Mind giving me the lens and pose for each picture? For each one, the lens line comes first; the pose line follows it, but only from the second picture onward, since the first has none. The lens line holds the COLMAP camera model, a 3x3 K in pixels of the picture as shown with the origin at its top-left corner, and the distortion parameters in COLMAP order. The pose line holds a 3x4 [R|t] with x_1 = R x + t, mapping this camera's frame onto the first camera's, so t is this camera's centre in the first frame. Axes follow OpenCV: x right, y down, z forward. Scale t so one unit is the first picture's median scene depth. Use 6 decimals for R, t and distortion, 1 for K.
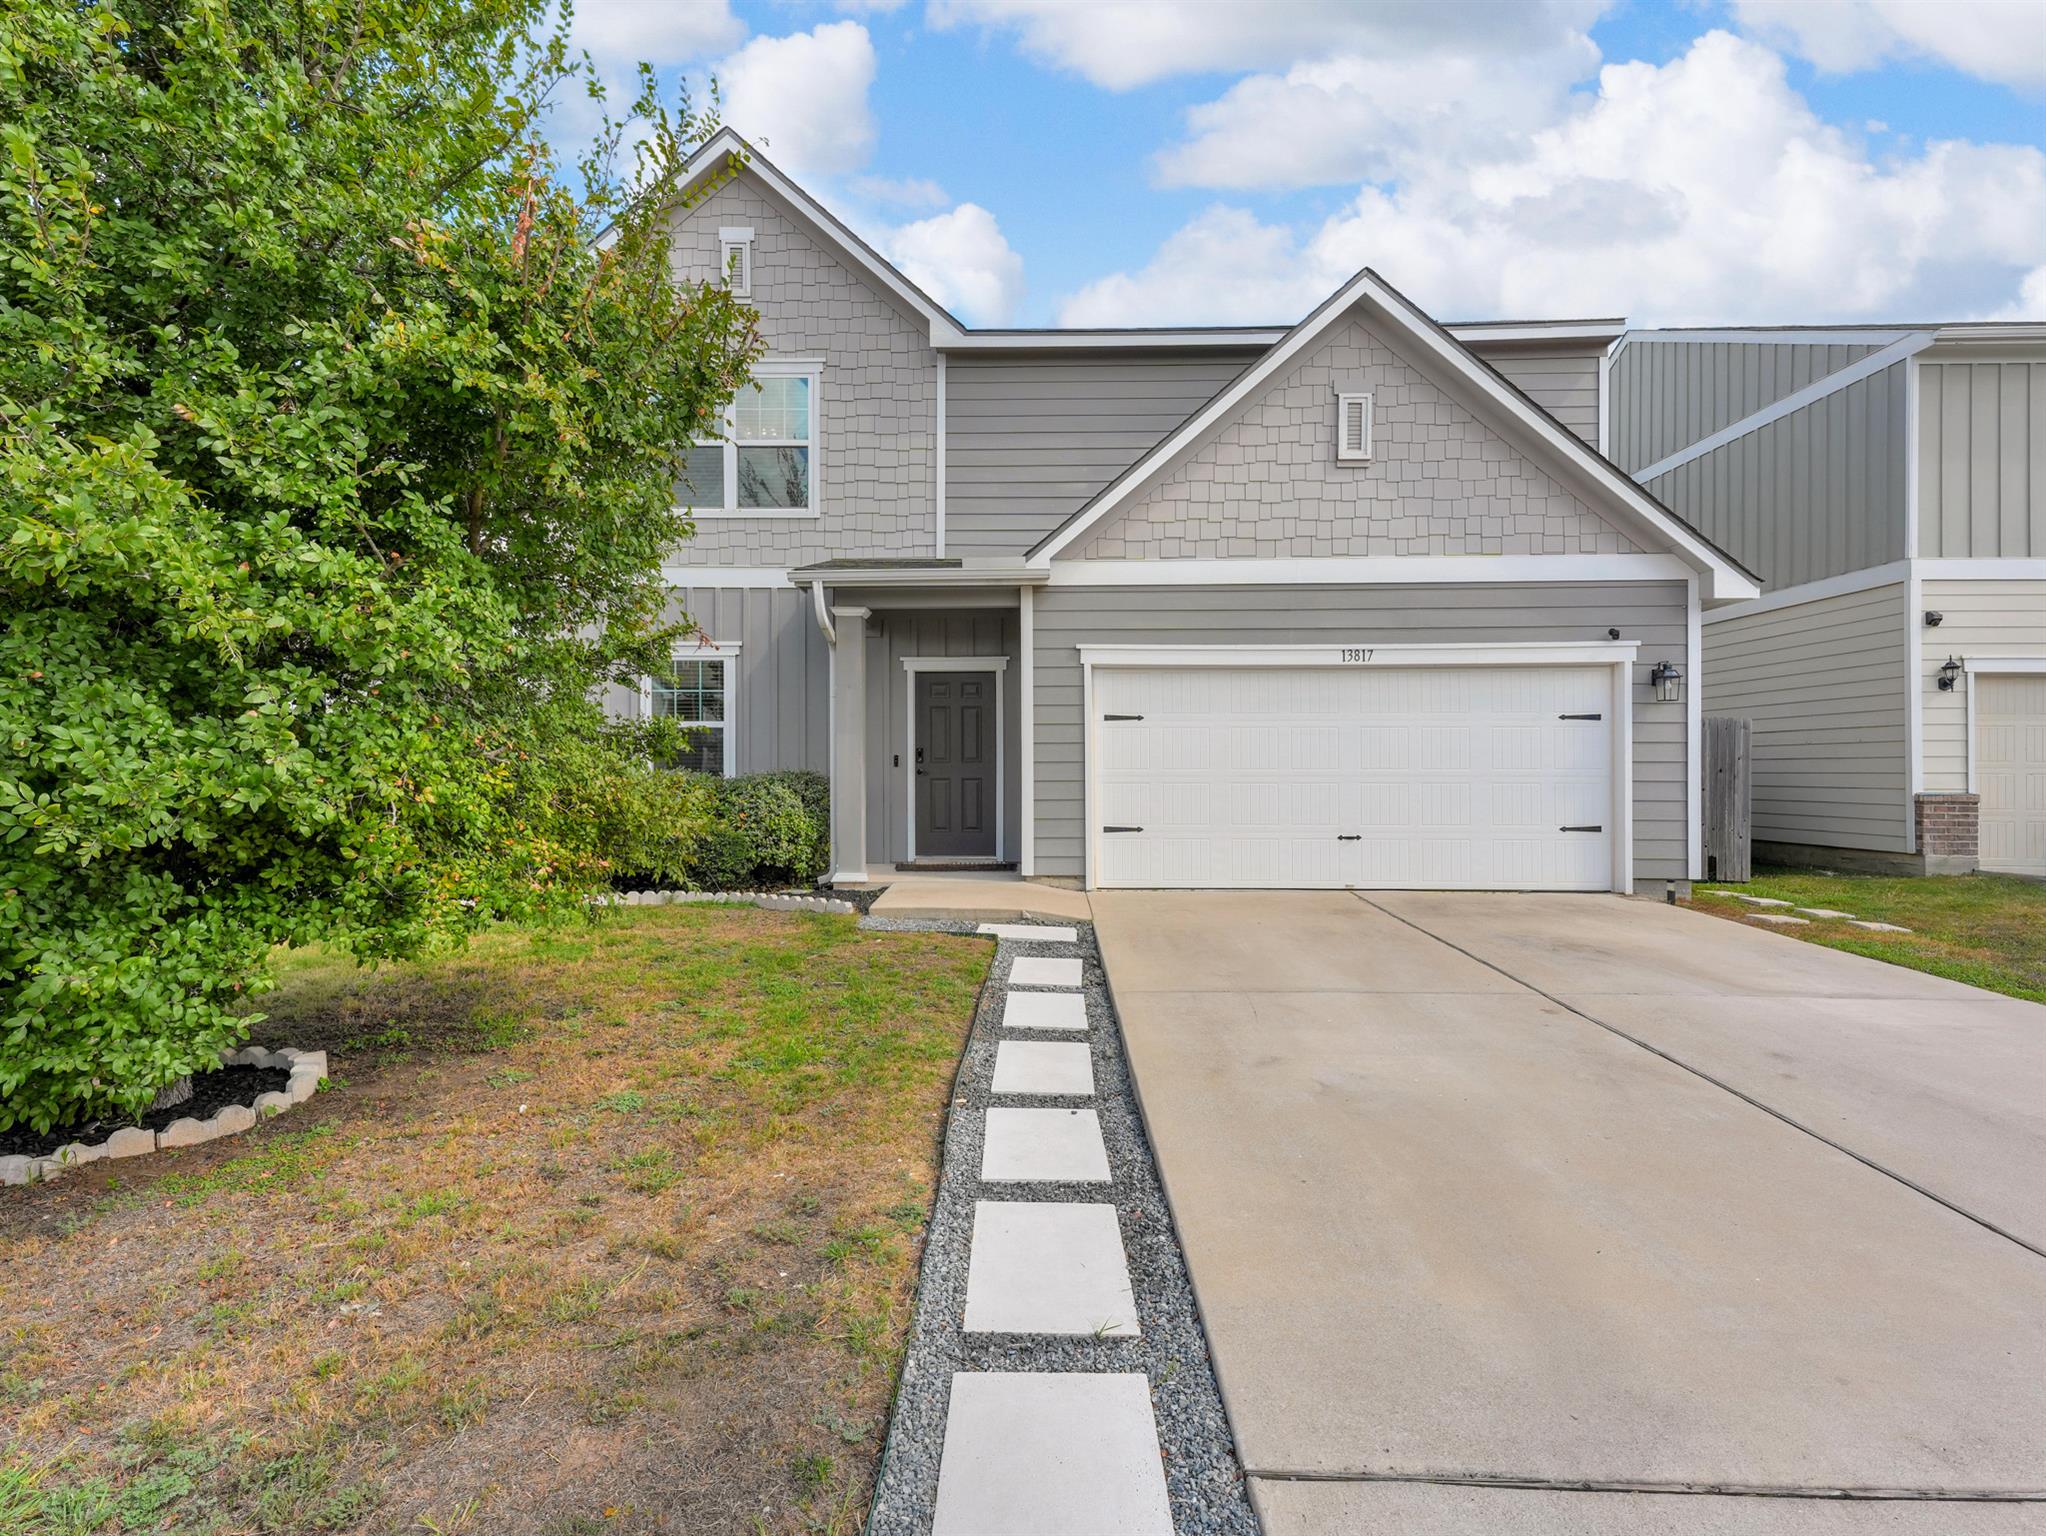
lens RADIAL K [[1018.0, 0, 1026.2], [0, 1018.0, 772.9], [0, 0, 1]] dist [0.027601, -0.000246]
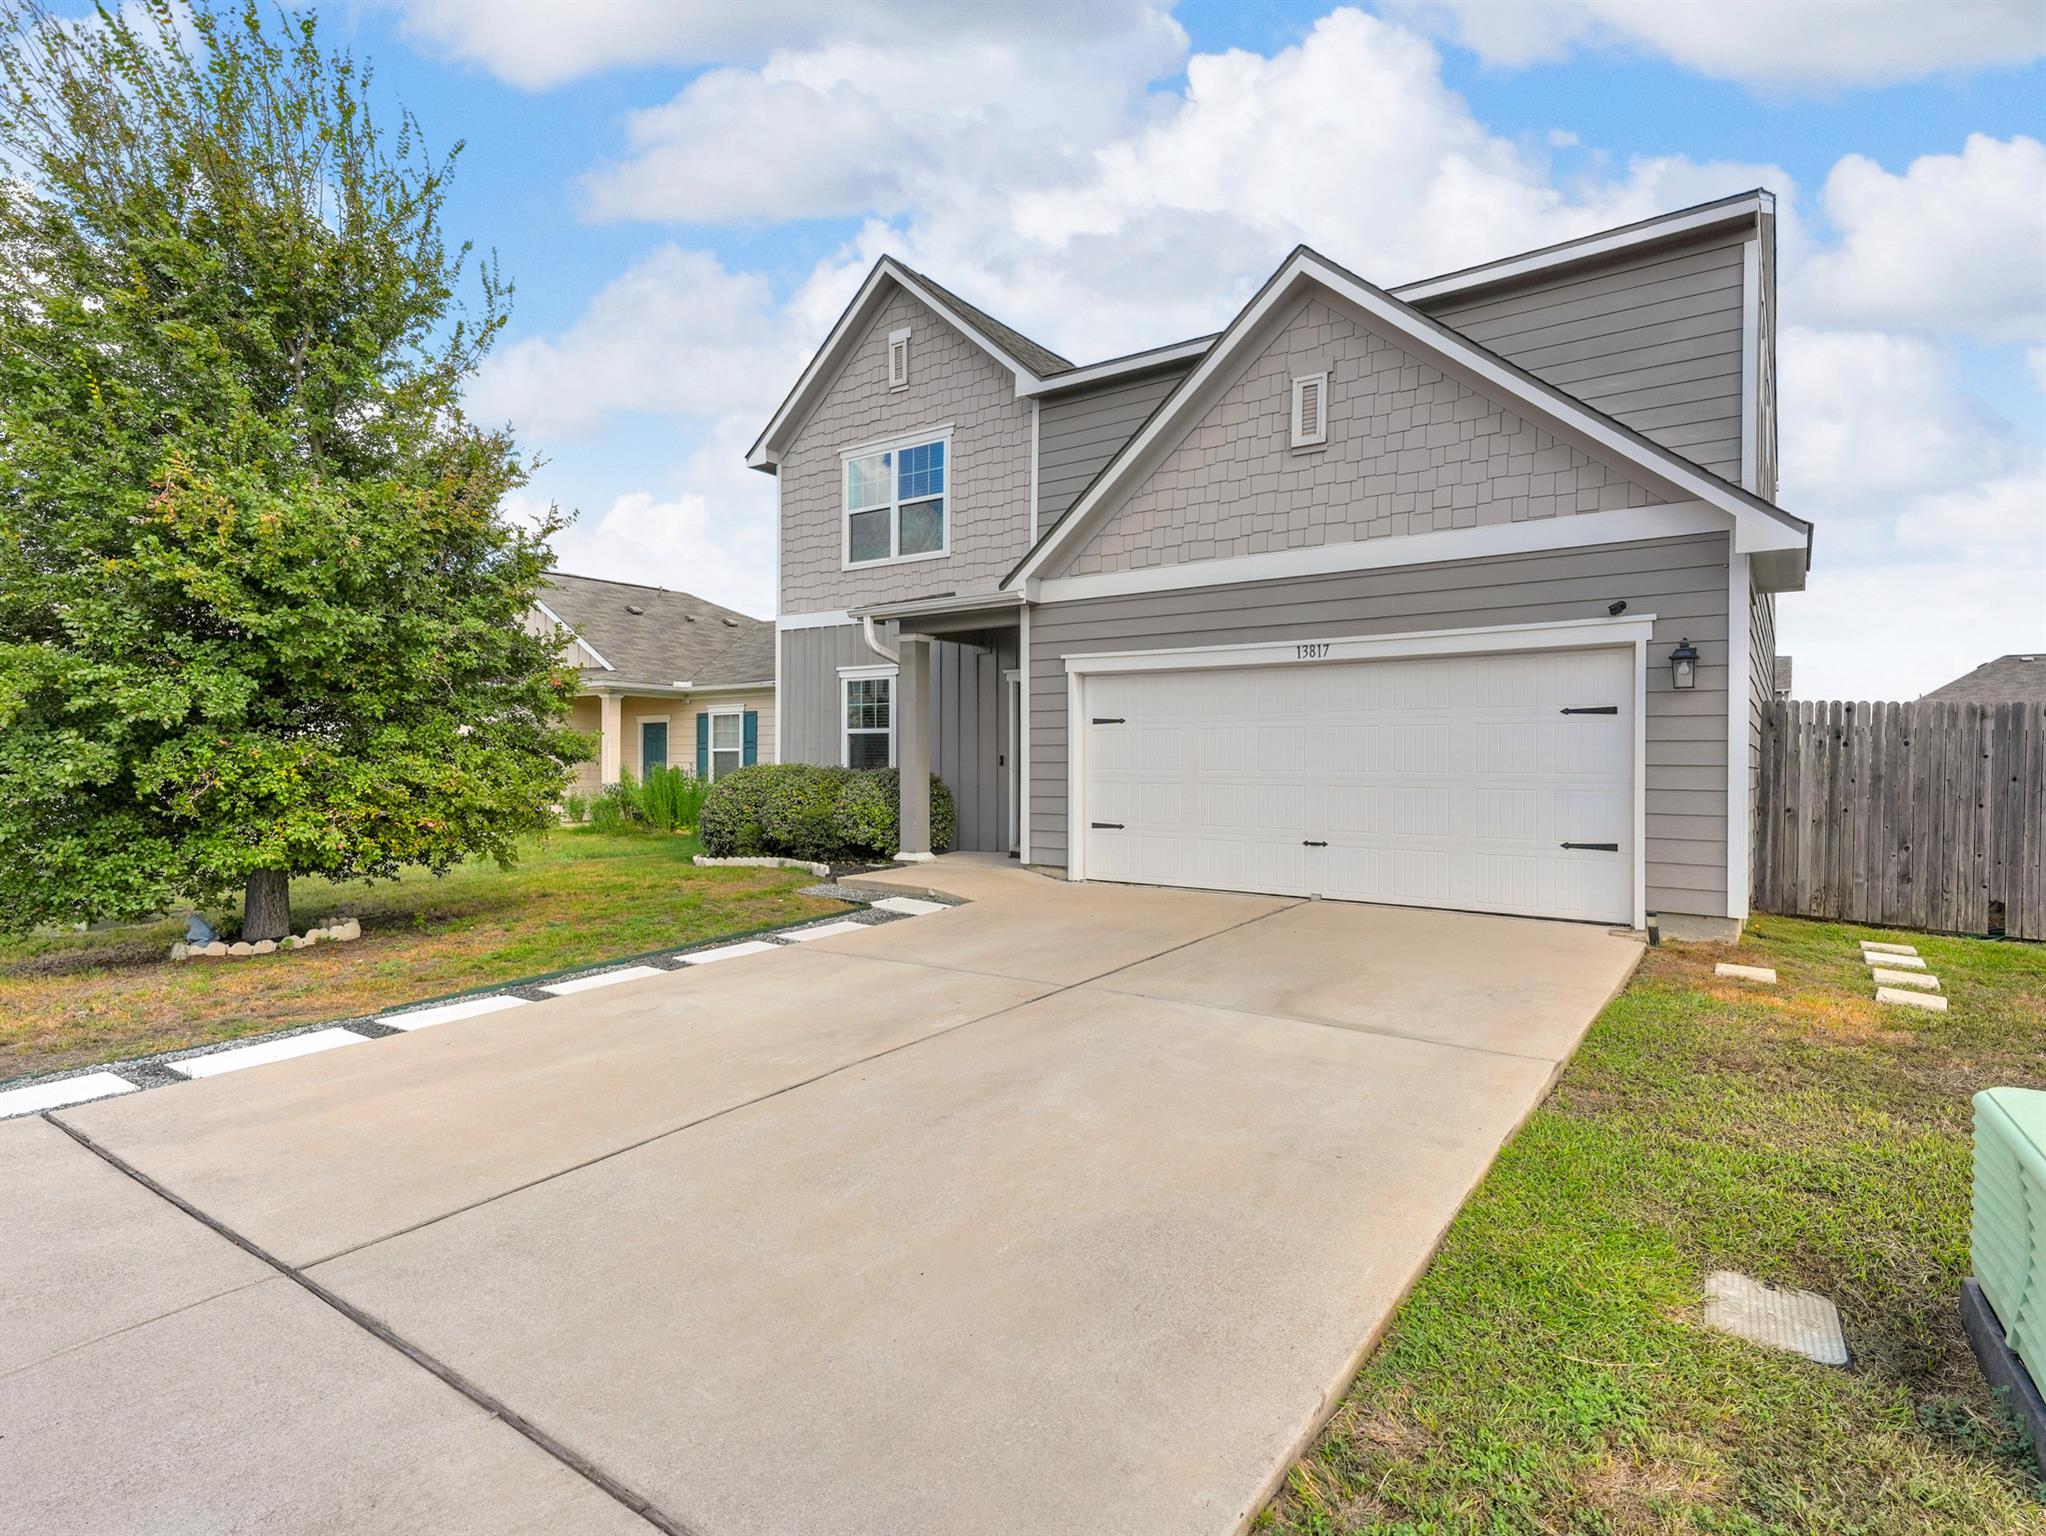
lens RADIAL K [[1018.0, 0, 1037.6], [0, 1018.0, 764.6], [0, 0, 1]] dist [0.027601, -0.000246]
pose [[0.837336, 0.005966, -0.546656, 0.627015], [-0.008120, 0.999966, -0.001525, -0.006327], [0.546628, 0.005716, 0.837356, 0.069839]]
